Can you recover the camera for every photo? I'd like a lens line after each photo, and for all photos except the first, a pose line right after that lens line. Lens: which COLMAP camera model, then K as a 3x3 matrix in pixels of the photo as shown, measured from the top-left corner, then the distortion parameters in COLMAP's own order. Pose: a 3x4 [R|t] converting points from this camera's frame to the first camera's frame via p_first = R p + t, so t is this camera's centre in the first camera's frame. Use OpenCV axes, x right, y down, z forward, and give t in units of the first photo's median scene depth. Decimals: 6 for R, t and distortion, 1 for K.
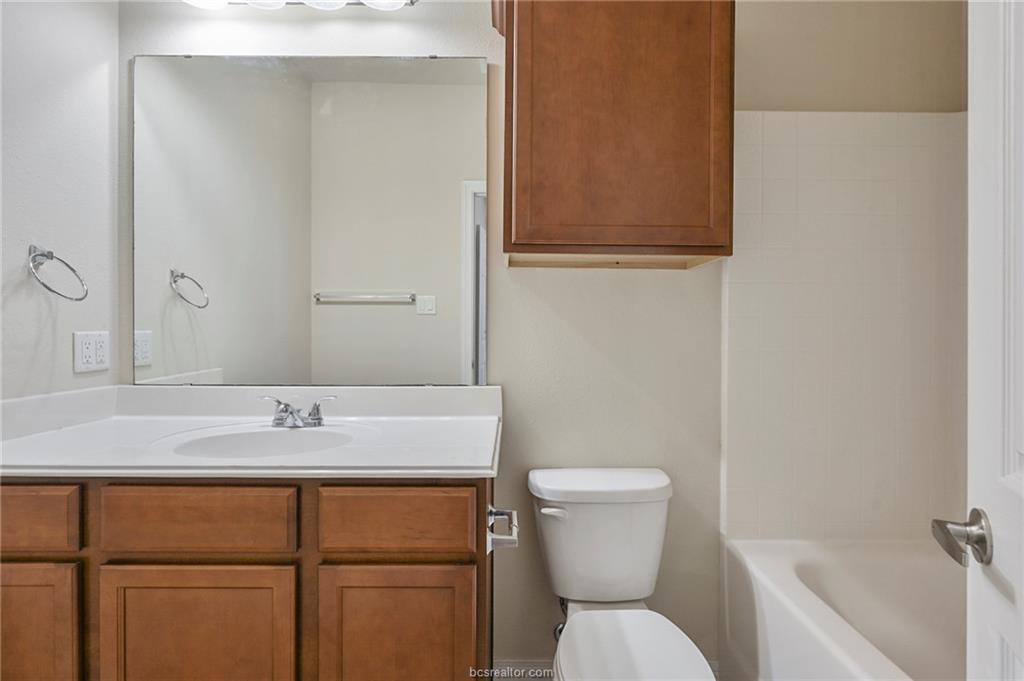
lens RADIAL K [[469.7, 0, 513.7], [0, 469.7, 326.0], [0, 0, 1]] dist [-0.011538, 0.000127]
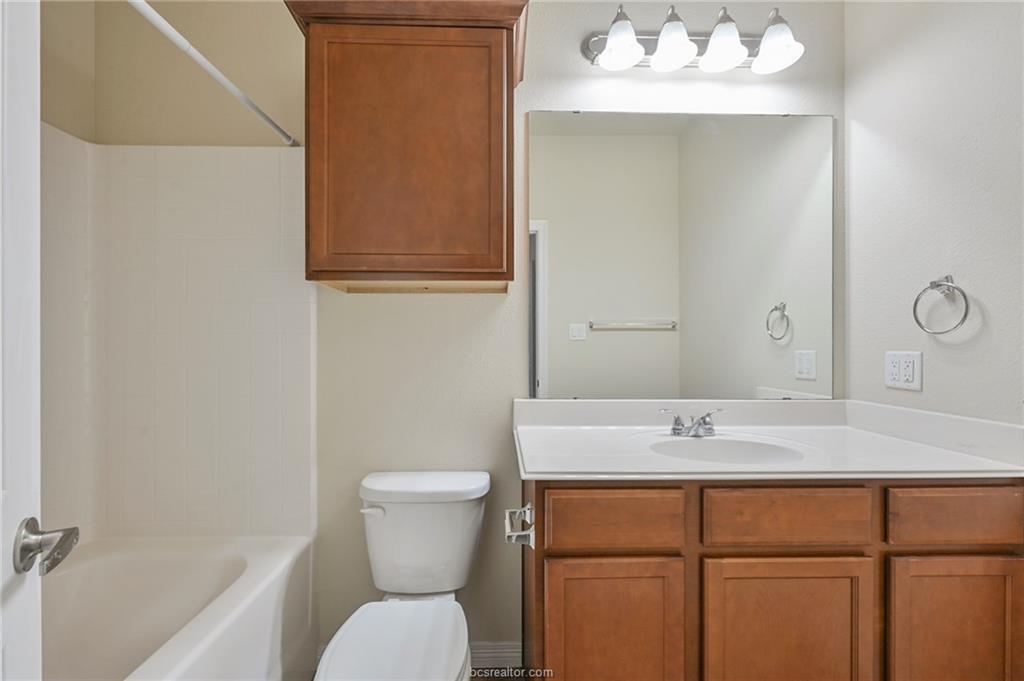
lens RADIAL K [[405.9, 0, 511.7], [0, 405.9, 350.0], [0, 0, 1]] dist [0.011758, -0.000080]
pose [[0.999831, -0.001184, 0.018369, -0.928940], [0.001203, 0.999999, -0.001042, 0.003439], [-0.018367, 0.001064, 0.999831, 0.006098]]
